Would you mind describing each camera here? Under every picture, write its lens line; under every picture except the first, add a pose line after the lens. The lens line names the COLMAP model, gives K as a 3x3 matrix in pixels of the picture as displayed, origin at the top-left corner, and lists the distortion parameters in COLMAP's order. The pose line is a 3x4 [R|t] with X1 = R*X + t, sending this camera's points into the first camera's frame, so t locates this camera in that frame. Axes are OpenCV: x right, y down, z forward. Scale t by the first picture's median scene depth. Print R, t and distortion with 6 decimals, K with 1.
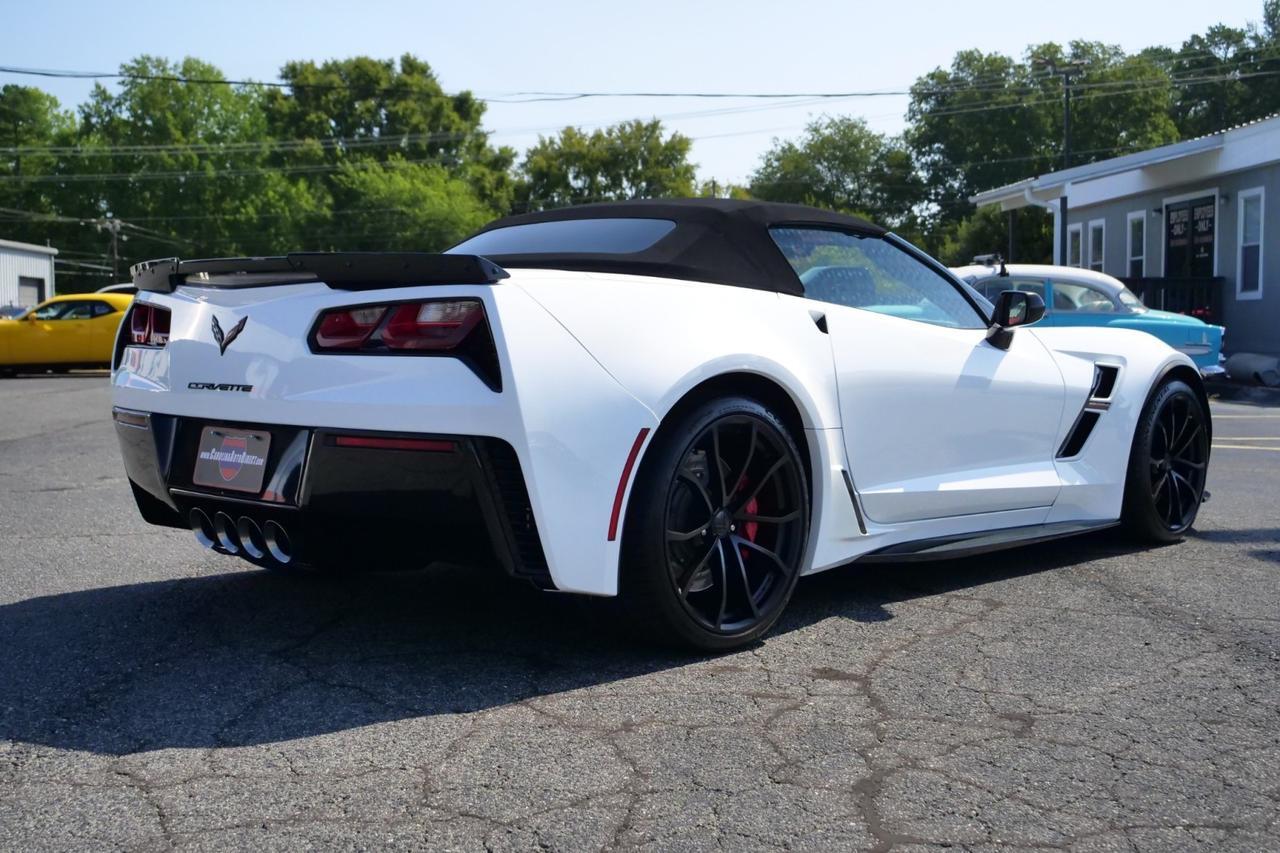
lens RADIAL K [[1746.5, 0, 640.0], [0, 1746.5, 426.5], [0, 0, 1]] dist [0.010209, -0.022951]
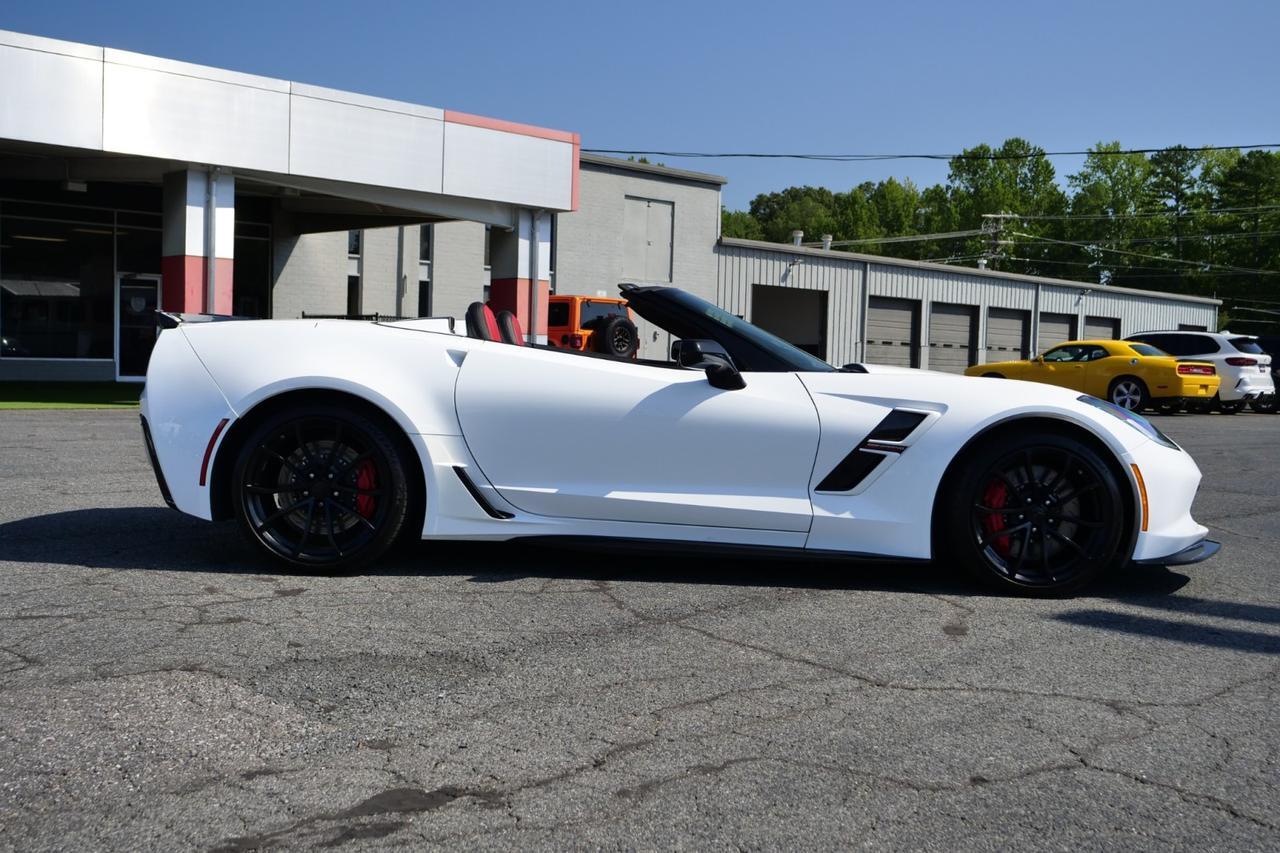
lens RADIAL K [[1671.2, 0, 640.2], [0, 1671.2, 443.2], [0, 0, 1]] dist [0.003020, -0.000460]
pose [[0.601417, 0.063127, -0.796438, 0.477762], [-0.075149, 0.996924, 0.022270, -0.012761], [0.795393, 0.046458, 0.604310, 0.126793]]
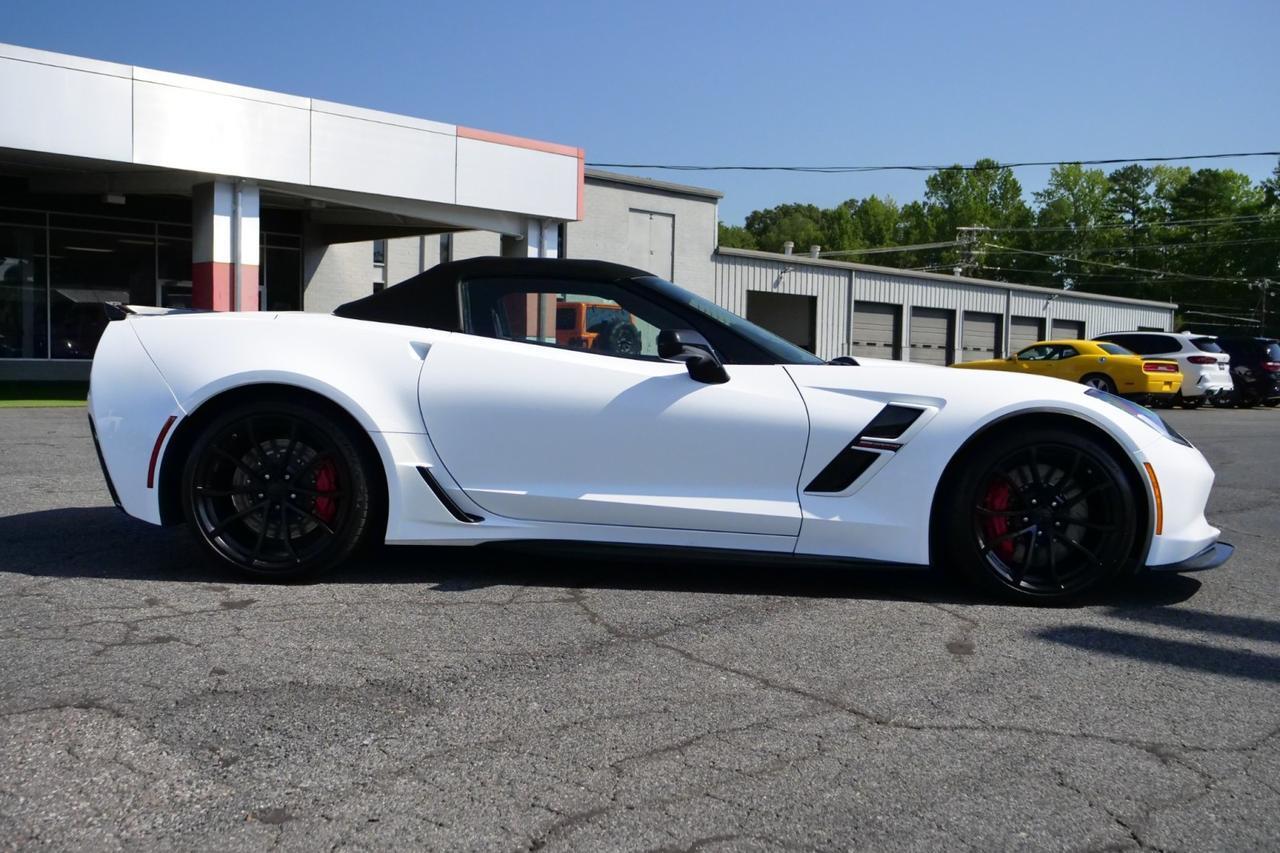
lens RADIAL K [[1458.3, 0, 667.2], [0, 1458.3, 420.2], [0, 0, 1]] dist [0.006508, -0.009349]
pose [[0.609386, 0.053403, -0.791074, 0.411380], [-0.072850, 0.997280, 0.011205, -0.013124], [0.789520, 0.050801, 0.611618, 0.189058]]
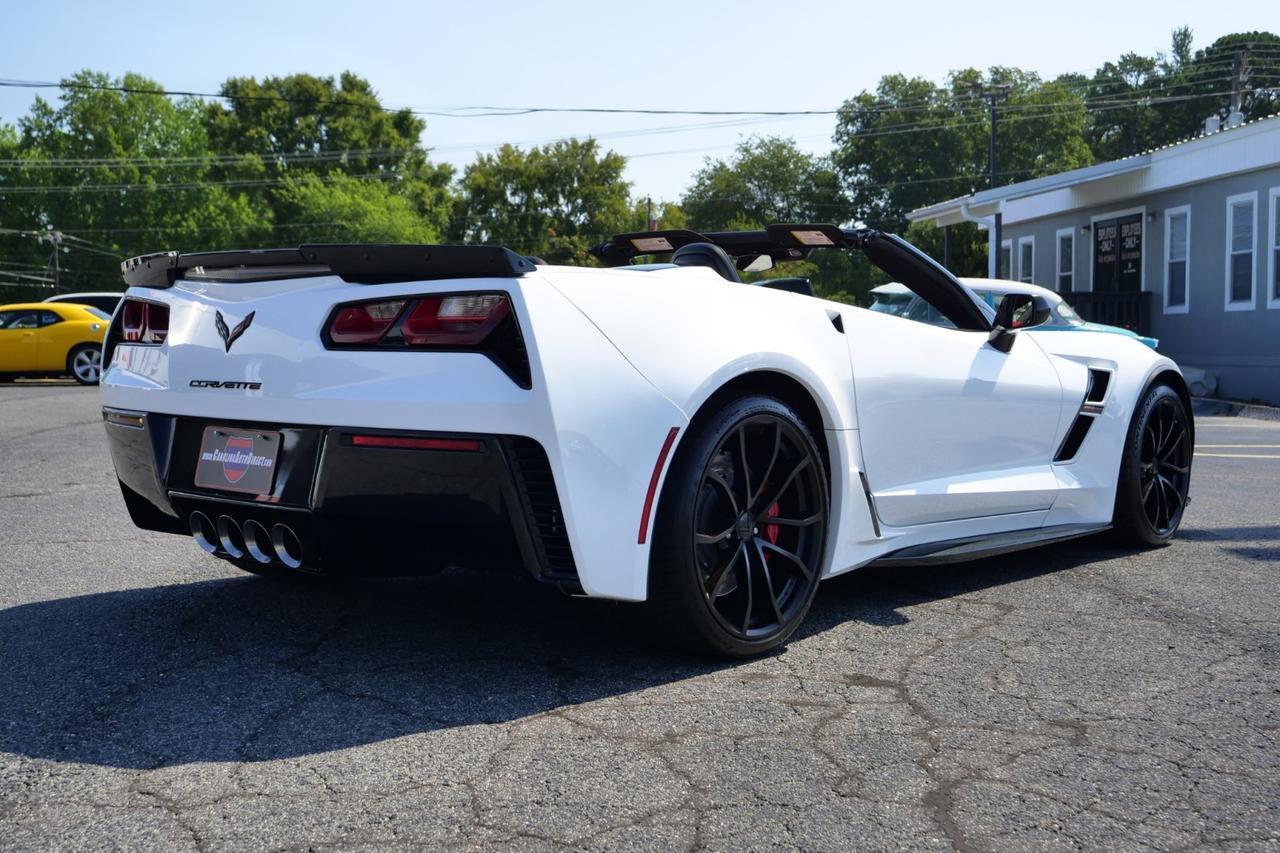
lens RADIAL K [[1671.2, 0, 640.2], [0, 1671.2, 443.2], [0, 0, 1]] dist [0.003020, -0.000460]
pose [[0.998671, 0.000988, 0.051525, -0.022359], [-0.001110, 0.999997, 0.002355, 0.002607], [-0.051522, -0.002409, 0.998669, 0.026871]]
